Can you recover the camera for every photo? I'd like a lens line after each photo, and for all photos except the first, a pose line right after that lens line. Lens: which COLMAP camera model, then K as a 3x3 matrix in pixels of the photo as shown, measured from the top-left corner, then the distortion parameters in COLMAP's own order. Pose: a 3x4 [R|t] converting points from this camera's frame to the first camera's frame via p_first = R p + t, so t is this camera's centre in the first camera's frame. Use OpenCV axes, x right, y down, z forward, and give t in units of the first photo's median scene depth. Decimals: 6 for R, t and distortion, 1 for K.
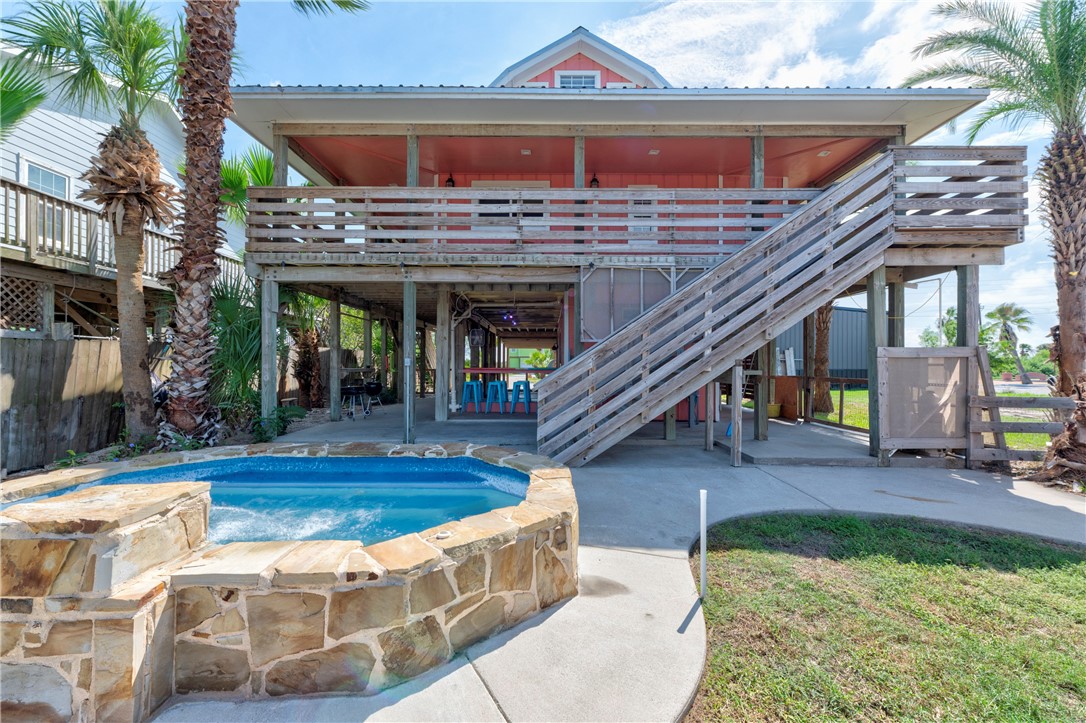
lens RADIAL K [[394.4, 0, 543.0], [0, 394.4, 361.5], [0, 0, 1]] dist [-0.012702, -0.000107]
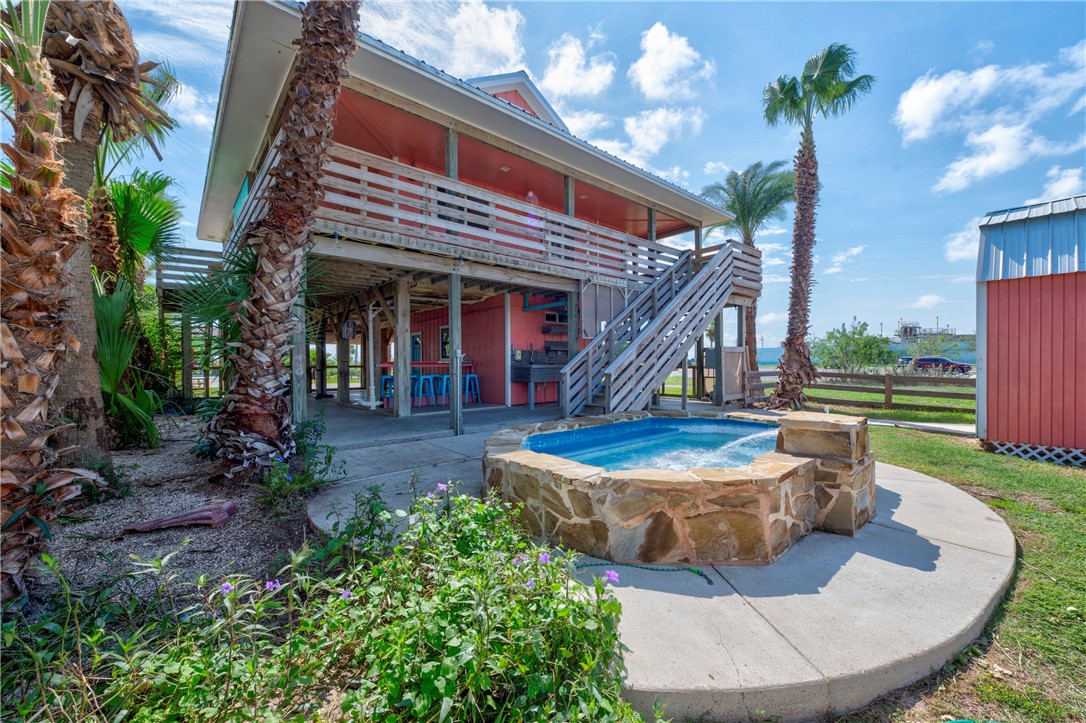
lens RADIAL K [[435.8, 0, 546.4], [0, 435.8, 363.2], [0, 0, 1]] dist [-0.000925, -0.000148]
pose [[0.751751, -0.008723, 0.659389, -0.923371], [-0.003683, 0.999841, 0.017425, 0.007162], [-0.659436, -0.015528, 0.751600, -0.005025]]
